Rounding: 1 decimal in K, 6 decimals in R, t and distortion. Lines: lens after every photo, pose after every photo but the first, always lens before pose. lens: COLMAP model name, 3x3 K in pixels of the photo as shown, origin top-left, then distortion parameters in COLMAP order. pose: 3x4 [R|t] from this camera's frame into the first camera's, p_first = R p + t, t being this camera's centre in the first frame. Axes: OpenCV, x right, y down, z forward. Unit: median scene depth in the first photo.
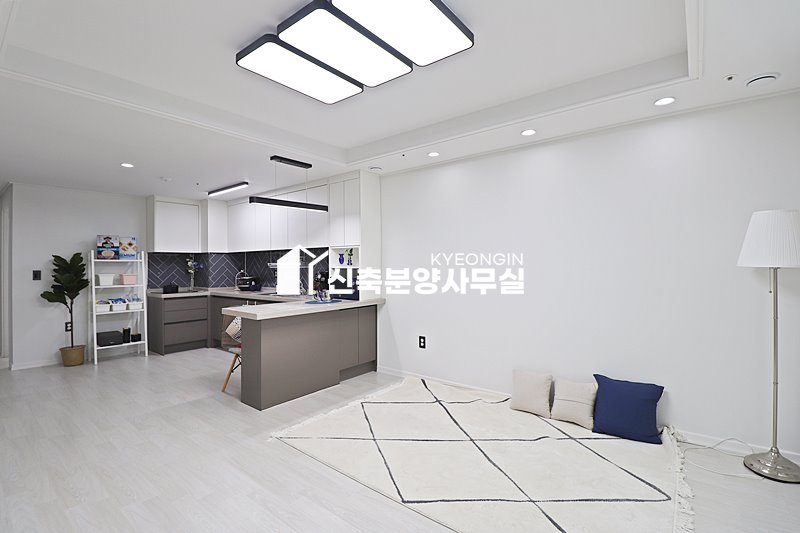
lens RADIAL K [[369.1, 0, 397.9], [0, 369.1, 262.1], [0, 0, 1]] dist [0.000423, -0.012945]
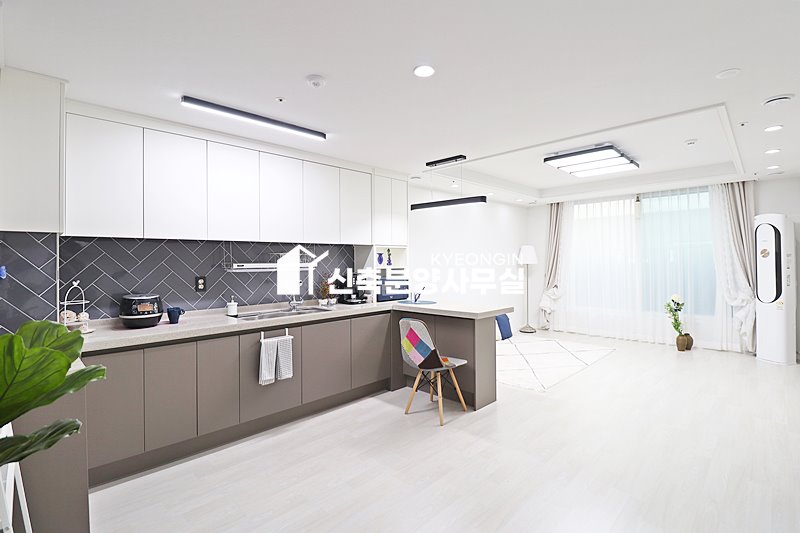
lens RADIAL K [[377.4, 0, 401.1], [0, 377.4, 259.1], [0, 0, 1]] dist [-0.000385, -0.013756]
pose [[0.101866, 0.013443, 0.994707, -1.024678], [0.003007, 0.999900, -0.013821, 0.005649], [-0.994794, 0.004399, 0.101816, 0.797571]]
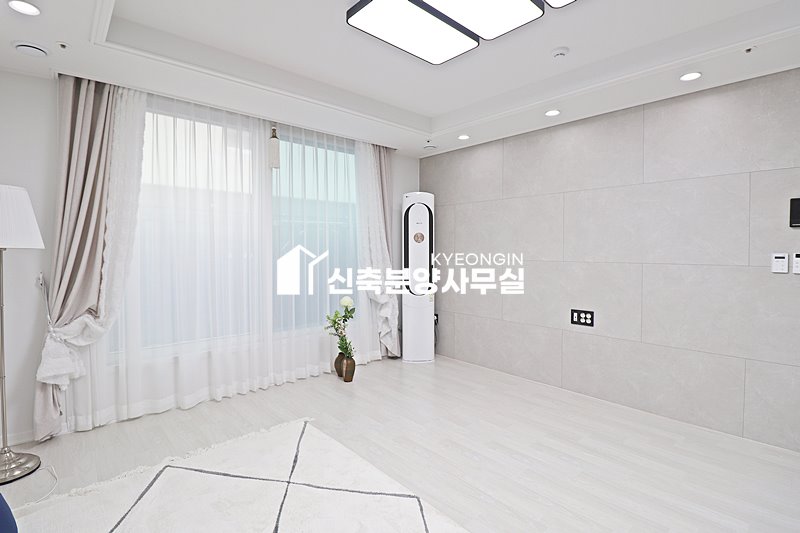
lens RADIAL K [[386.8, 0, 398.3], [0, 386.8, 257.0], [0, 0, 1]] dist [0.000267, -0.012365]
pose [[-0.986623, 0.003845, 0.162976, -0.040098], [0.005888, 0.999910, 0.012054, 0.013012], [-0.162915, 0.012853, -0.986556, 0.814370]]
